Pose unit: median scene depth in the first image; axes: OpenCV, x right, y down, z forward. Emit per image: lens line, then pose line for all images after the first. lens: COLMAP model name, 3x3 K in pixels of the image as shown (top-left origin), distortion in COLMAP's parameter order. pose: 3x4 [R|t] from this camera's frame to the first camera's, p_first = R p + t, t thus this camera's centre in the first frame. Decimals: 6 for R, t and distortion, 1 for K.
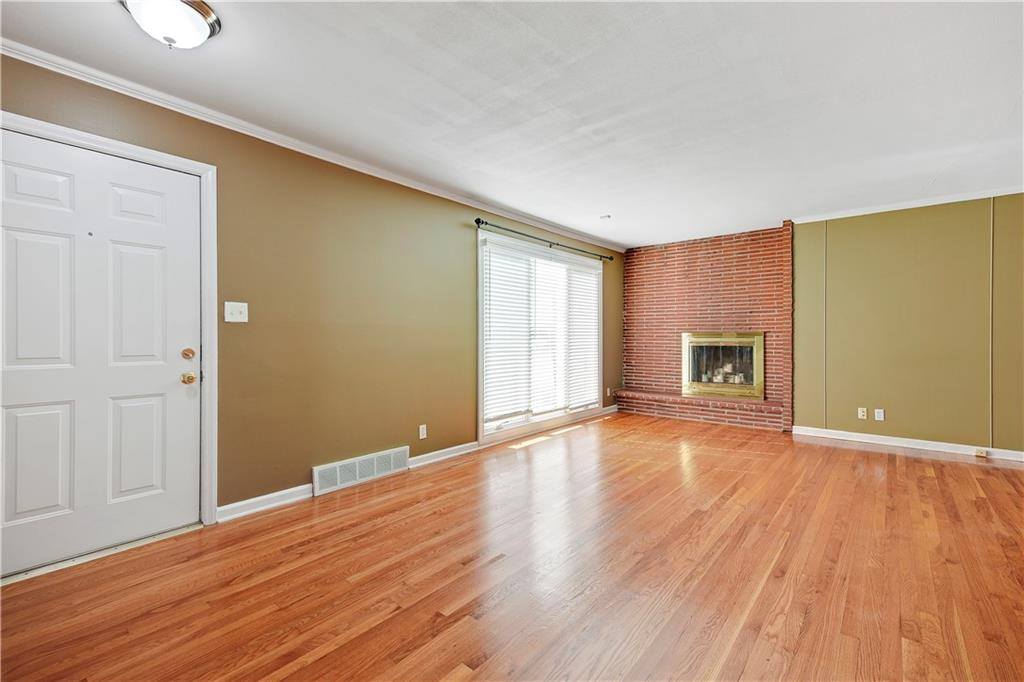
lens RADIAL K [[443.3, 0, 521.4], [0, 443.3, 336.8], [0, 0, 1]] dist [0.032620, 0.000031]
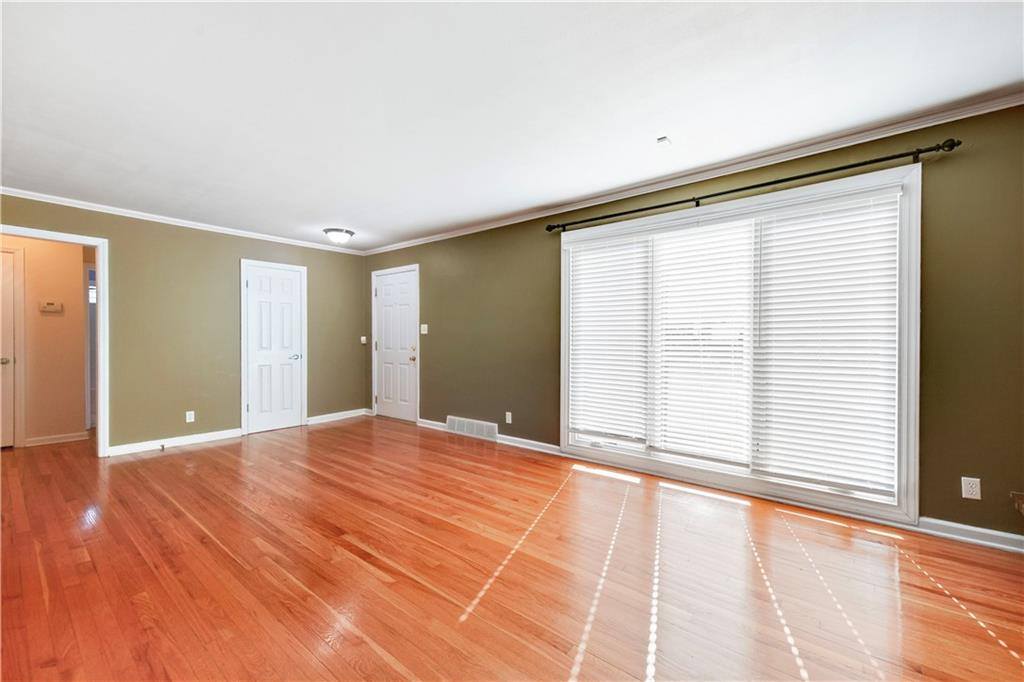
lens RADIAL K [[410.9, 0, 512.0], [0, 410.9, 341.0], [0, 0, 1]] dist [0.019215, -0.000061]
pose [[0.009626, 0.005001, -0.999941, 0.788043], [-0.002110, 0.999985, 0.004981, -0.006205], [0.999951, 0.002062, 0.009636, 0.845383]]
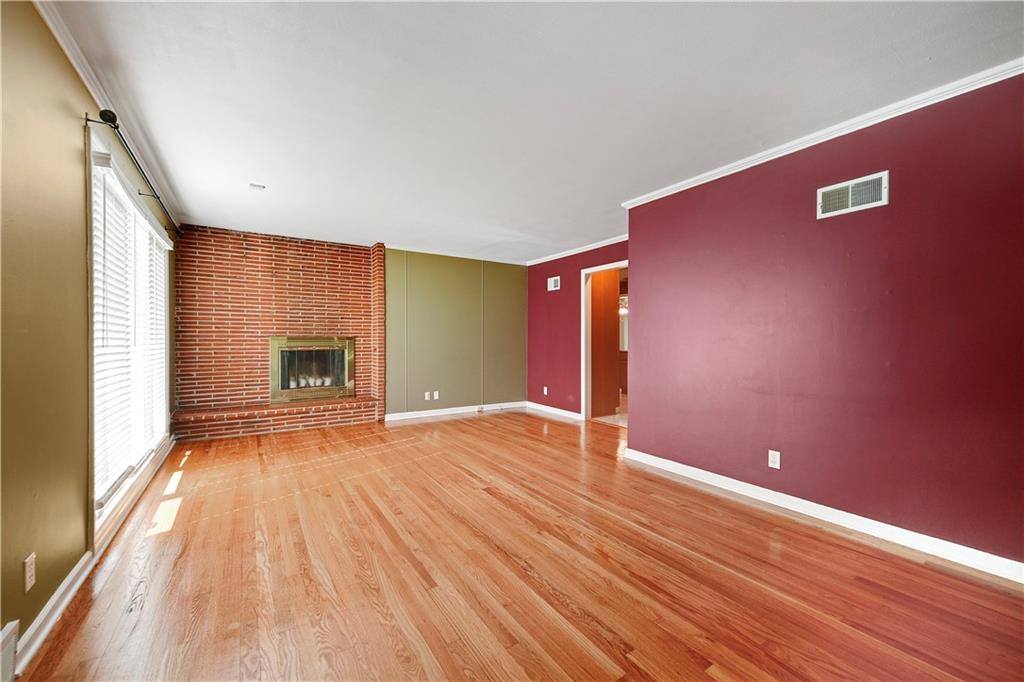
lens RADIAL K [[410.9, 0, 512.0], [0, 410.9, 341.0], [0, 0, 1]] dist [0.019215, -0.000061]
pose [[0.304837, -0.001008, 0.952404, -0.386466], [-0.000141, 0.999999, 0.001104, -0.001481], [-0.952405, -0.000471, 0.304836, 0.382269]]
